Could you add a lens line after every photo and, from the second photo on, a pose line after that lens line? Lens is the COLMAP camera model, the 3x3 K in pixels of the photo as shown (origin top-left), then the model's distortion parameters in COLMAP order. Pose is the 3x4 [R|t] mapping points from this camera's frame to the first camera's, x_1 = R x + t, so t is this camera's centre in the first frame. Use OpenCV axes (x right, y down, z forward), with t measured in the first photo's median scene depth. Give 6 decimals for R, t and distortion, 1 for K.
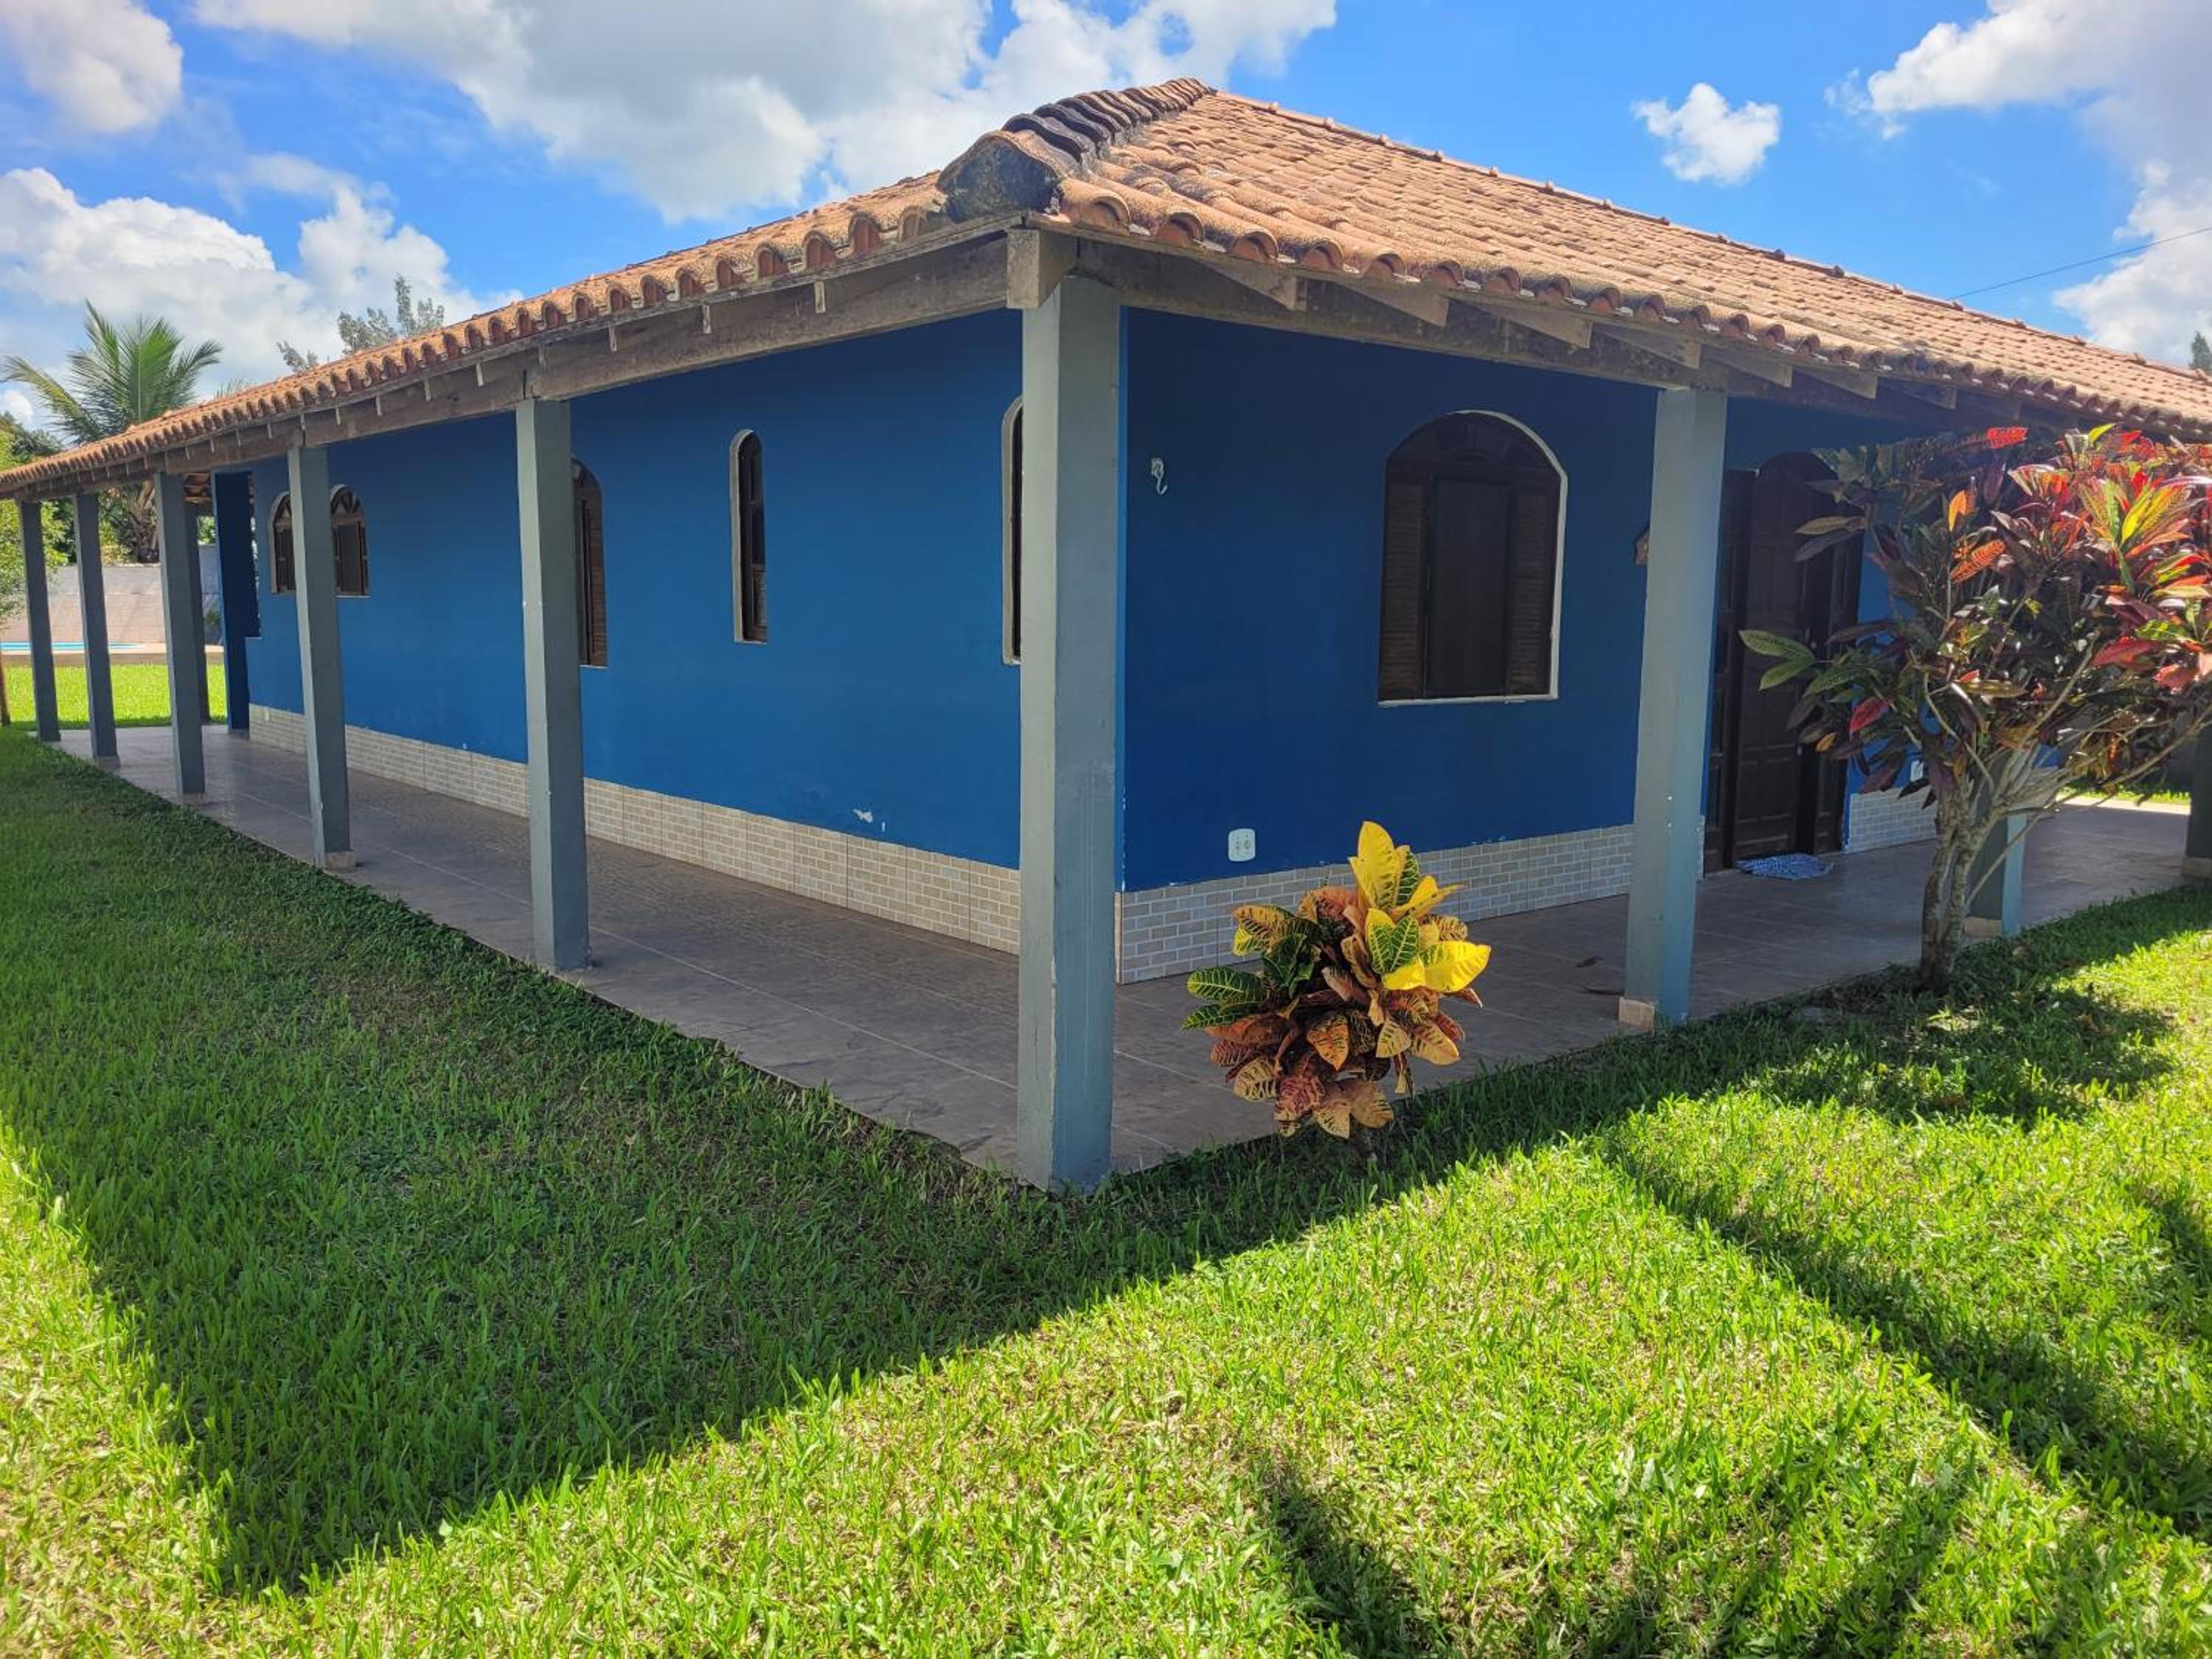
lens RADIAL K [[1635.6, 0, 1099.3], [0, 1635.6, 836.0], [0, 0, 1]] dist [0.040565, -0.010331]
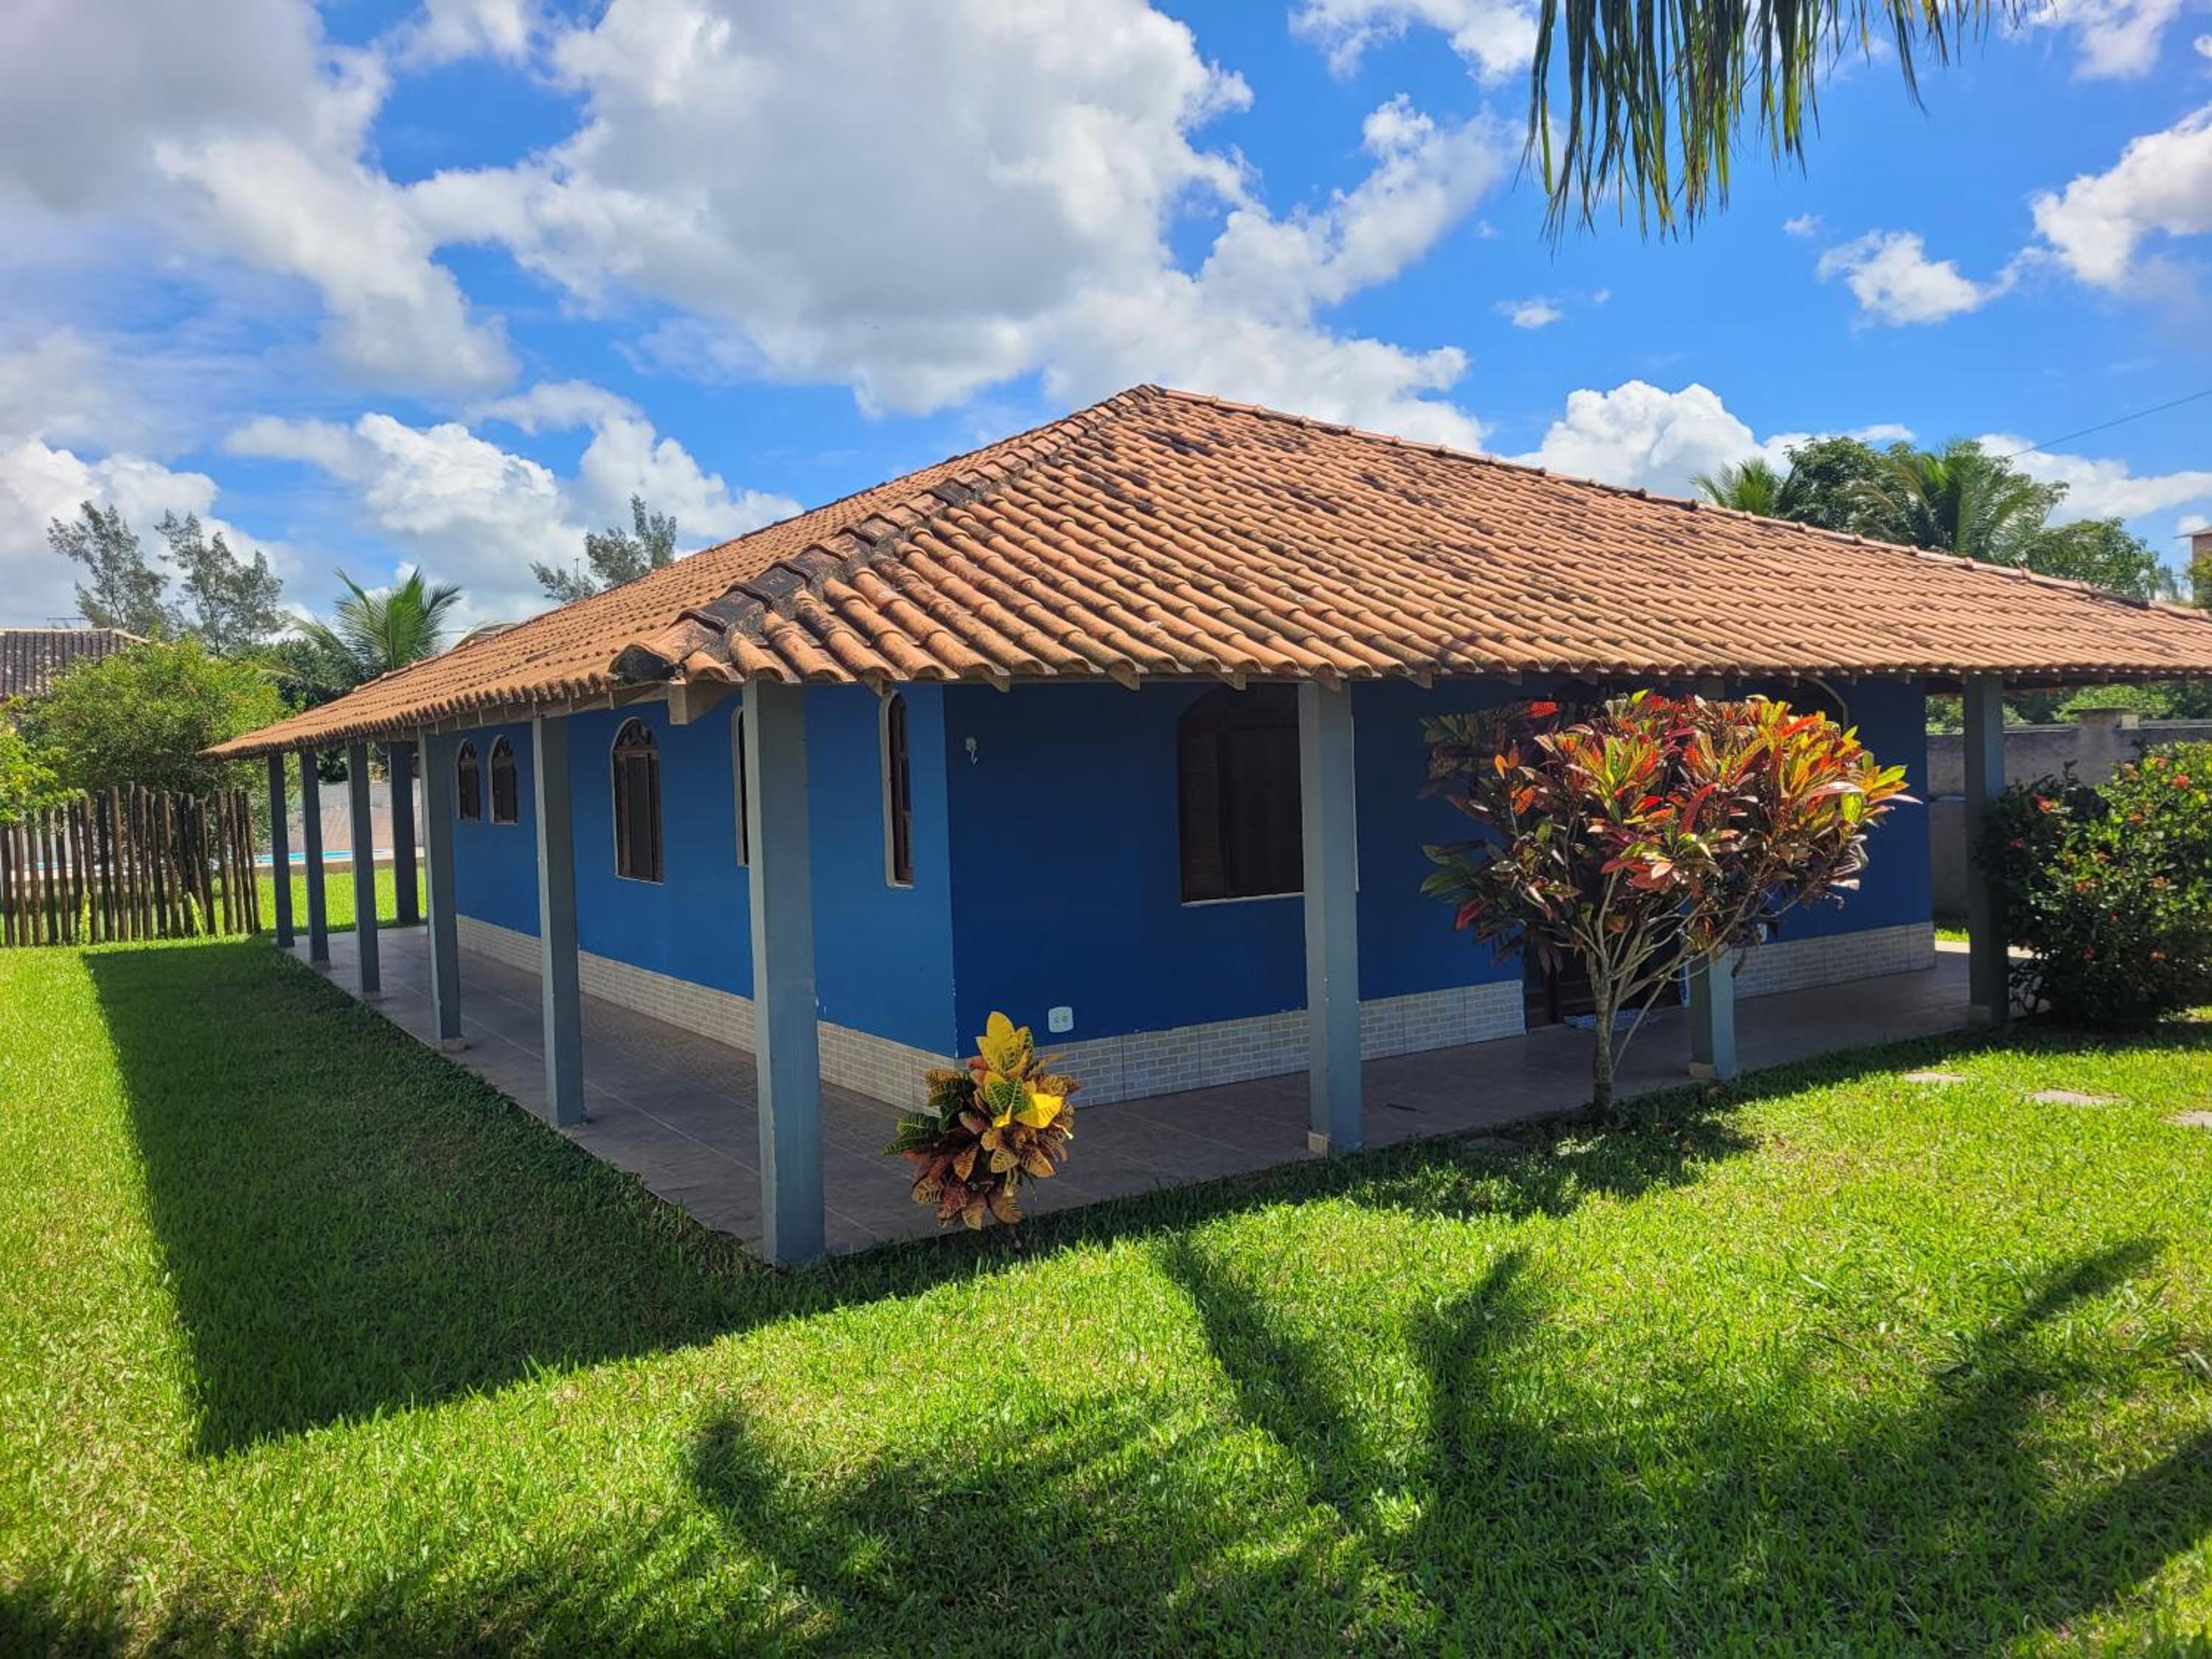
lens RADIAL K [[1635.6, 0, 1108.5], [0, 1635.6, 838.3], [0, 0, 1]] dist [0.040565, -0.010331]
pose [[0.990910, -0.039143, -0.128708, 0.458118], [0.027272, 0.995318, -0.092729, -0.025253], [0.131735, 0.088376, 0.987338, -0.461883]]
